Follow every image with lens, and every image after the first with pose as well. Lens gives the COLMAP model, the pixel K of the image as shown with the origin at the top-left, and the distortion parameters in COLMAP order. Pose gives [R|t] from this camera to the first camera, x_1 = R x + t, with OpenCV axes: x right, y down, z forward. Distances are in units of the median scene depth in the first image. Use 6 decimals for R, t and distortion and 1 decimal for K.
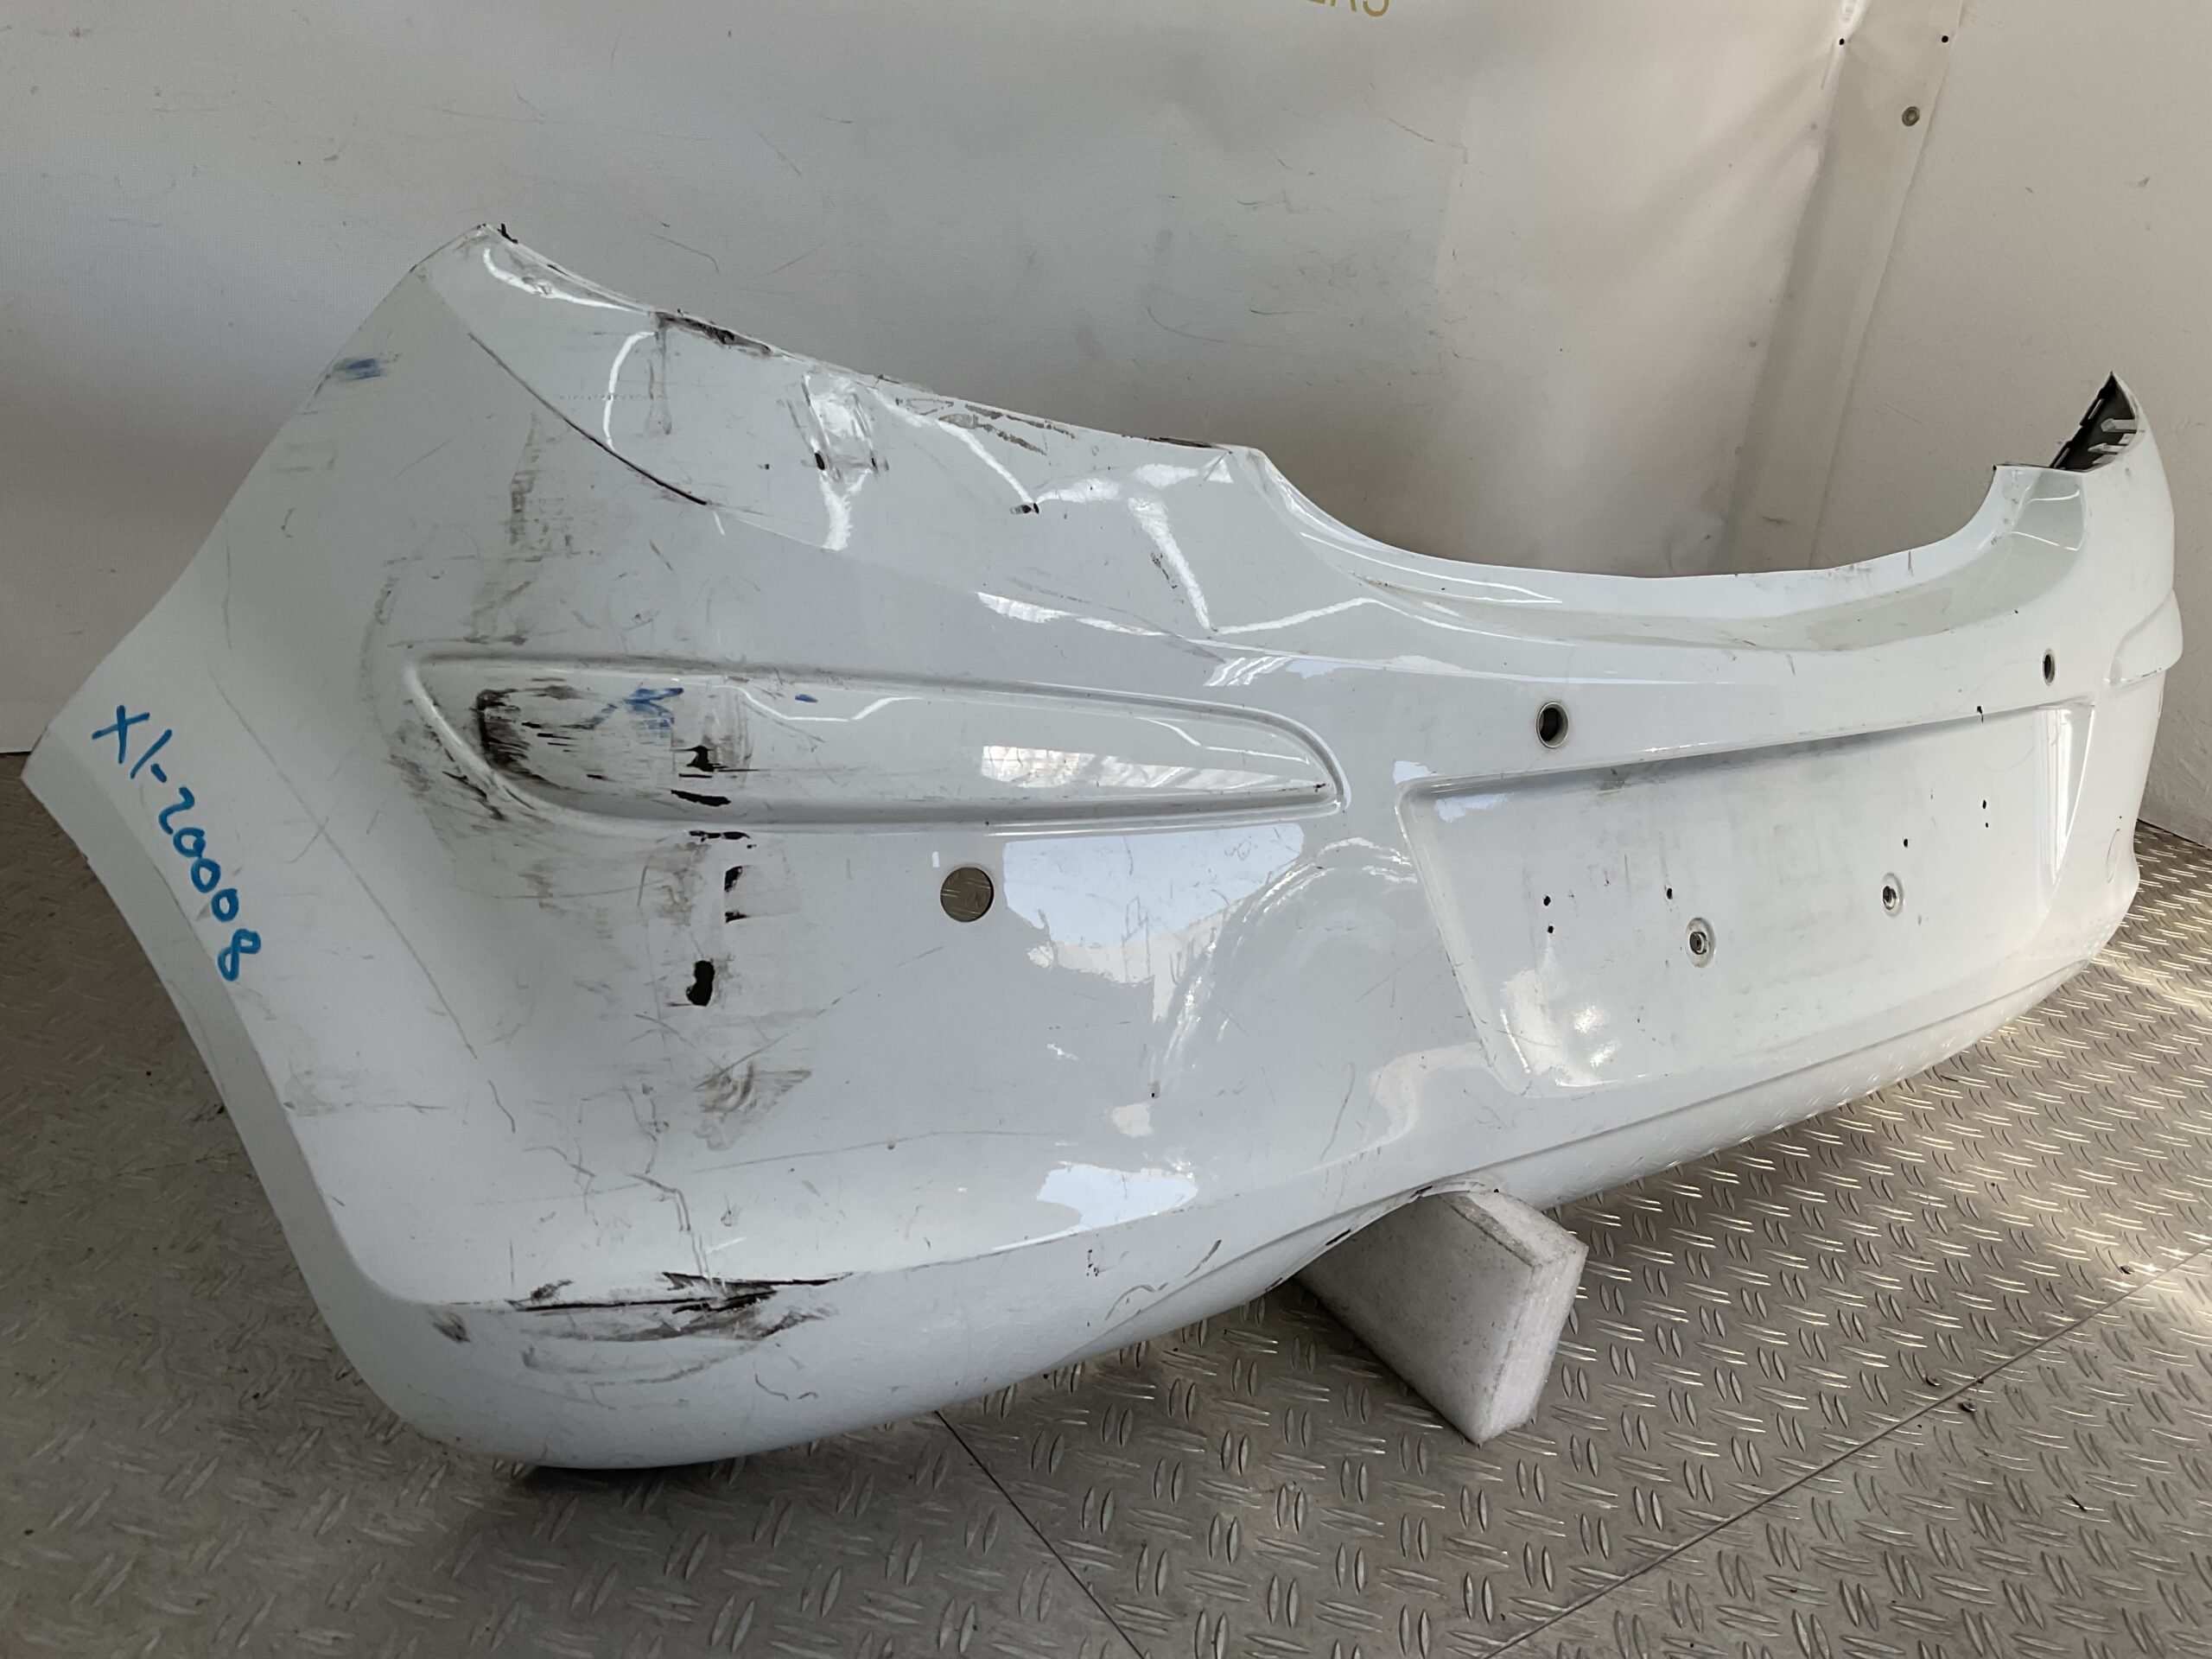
lens RADIAL K [[1852.7, 0, 1114.9], [0, 1852.7, 806.7], [0, 0, 1]] dist [0.077857, -0.128693]
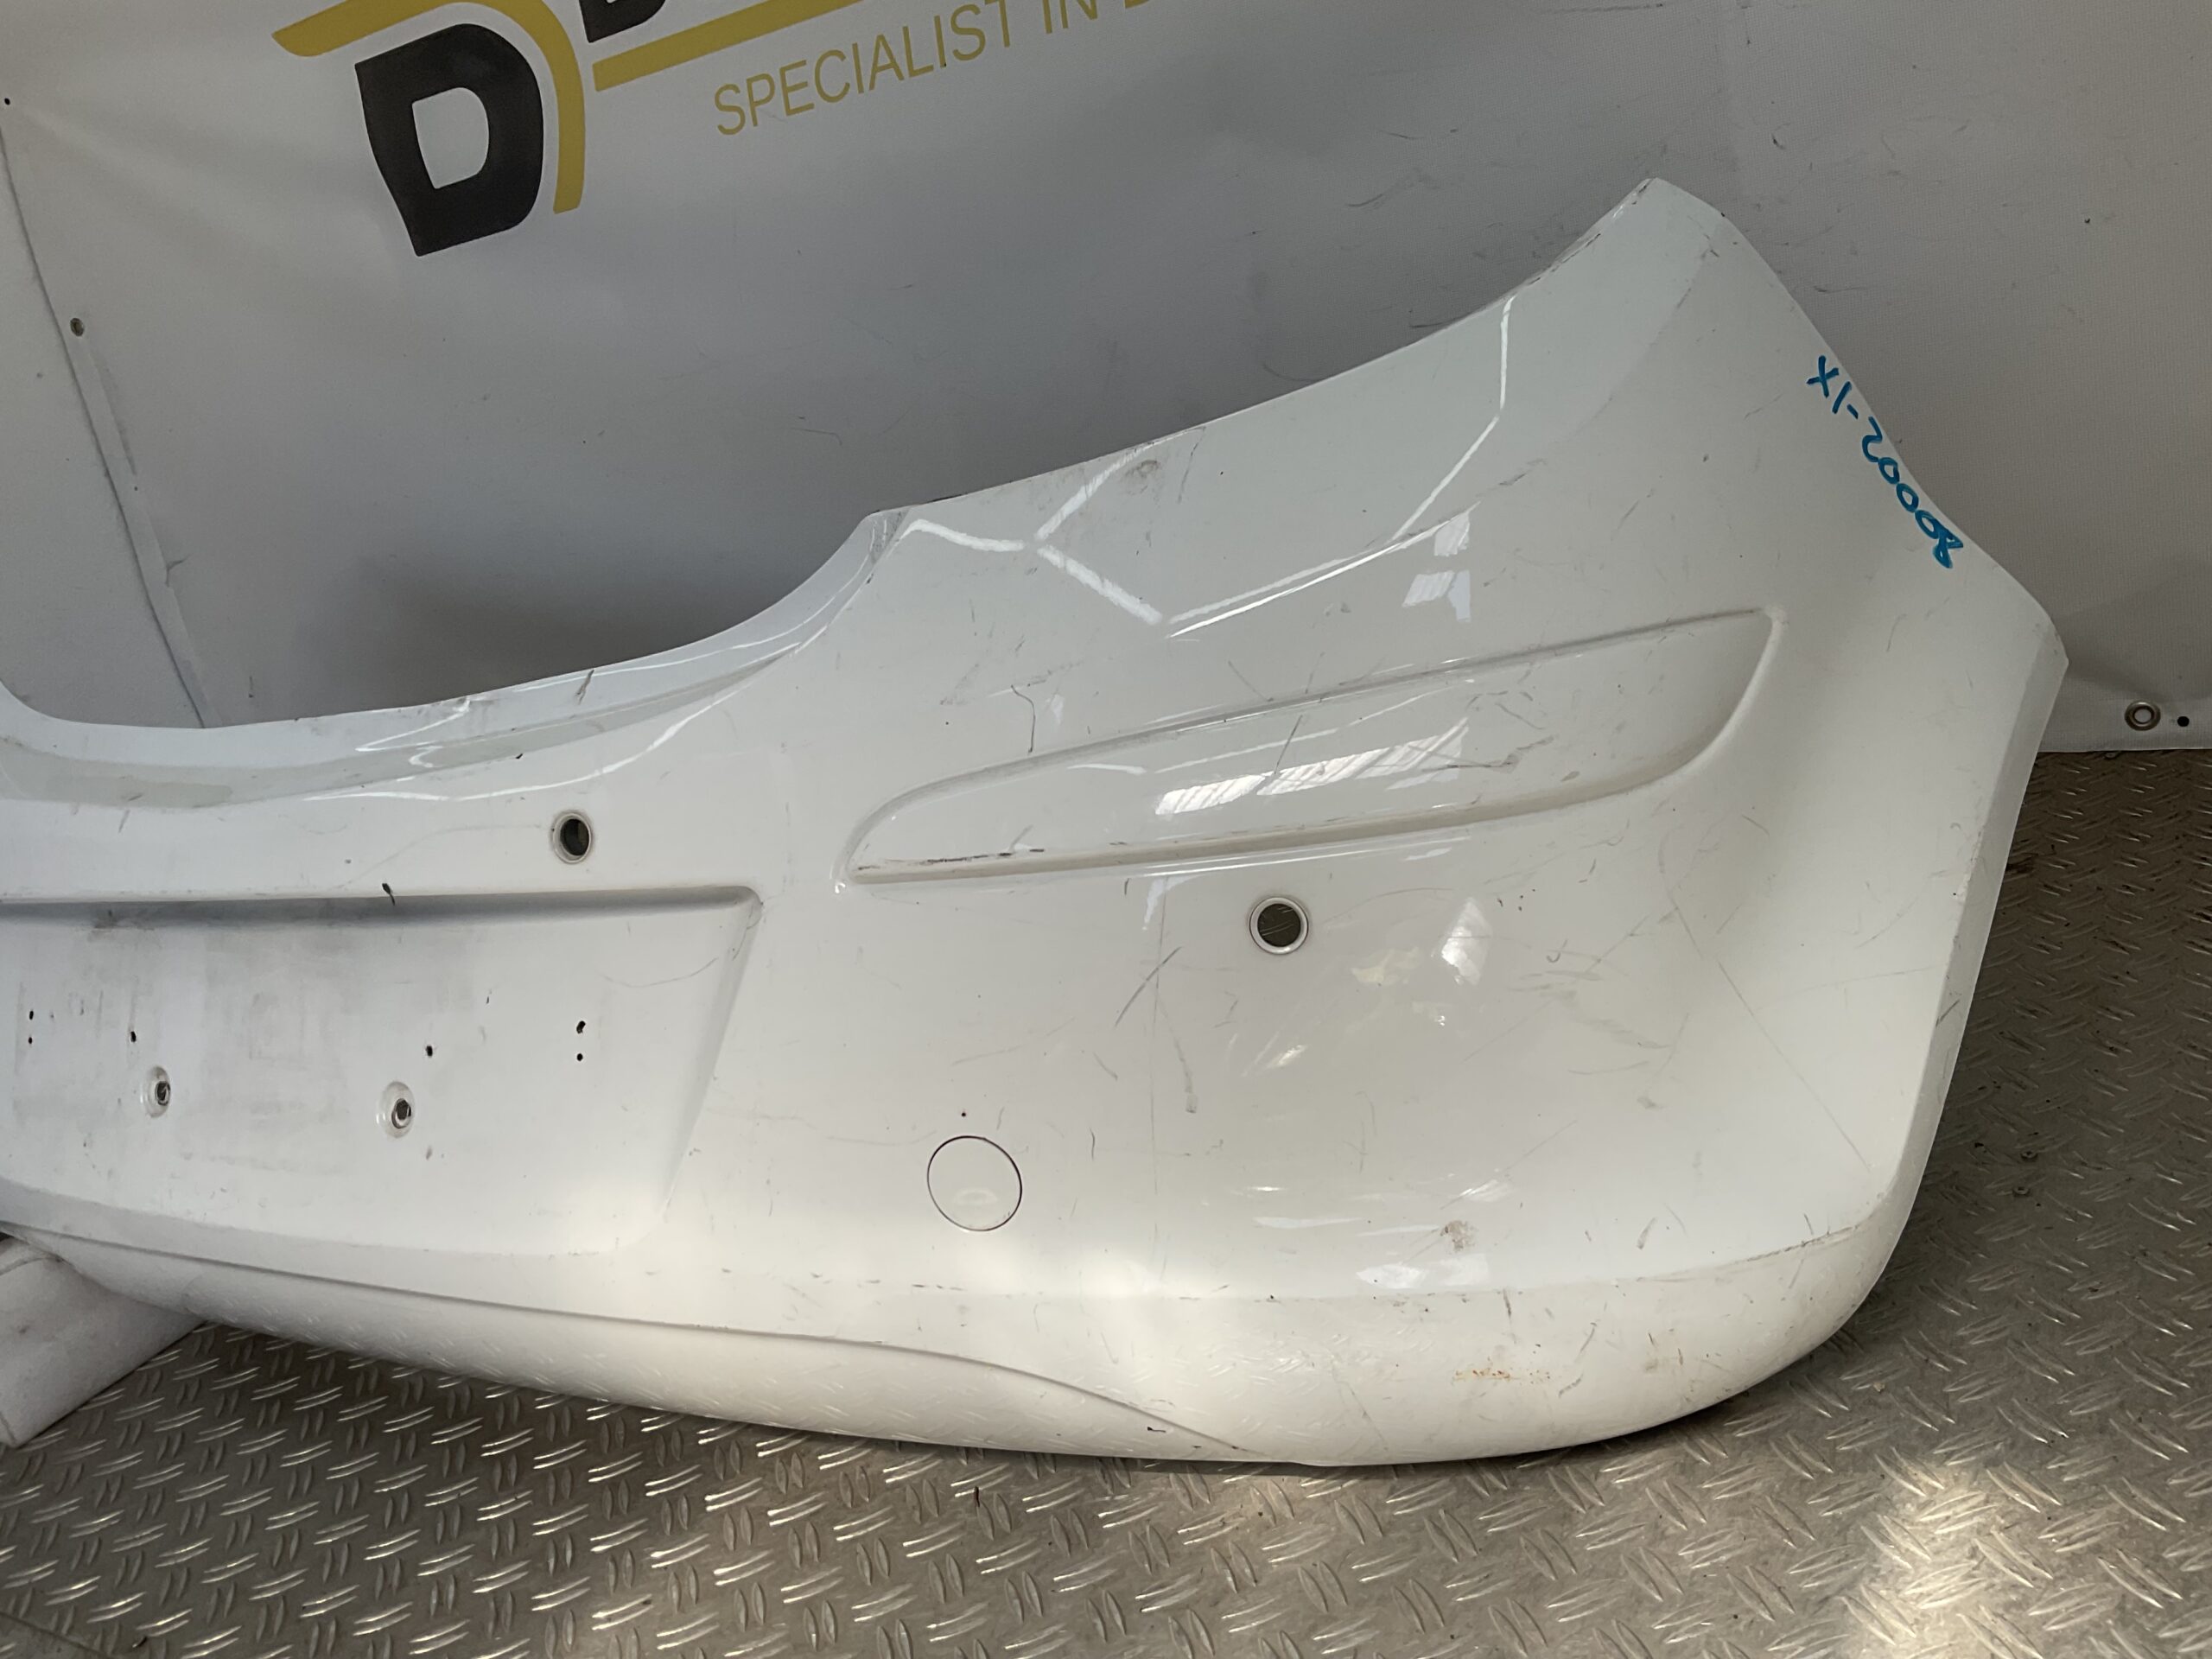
lens RADIAL K [[1852.7, 0, 1093.8], [0, 1852.7, 838.2], [0, 0, 1]] dist [0.077857, -0.128693]
pose [[0.321893, 0.051453, -0.945377, 2.054713], [-0.060403, 0.997604, 0.033729, -0.185448], [0.944847, 0.046246, 0.324229, 1.652351]]
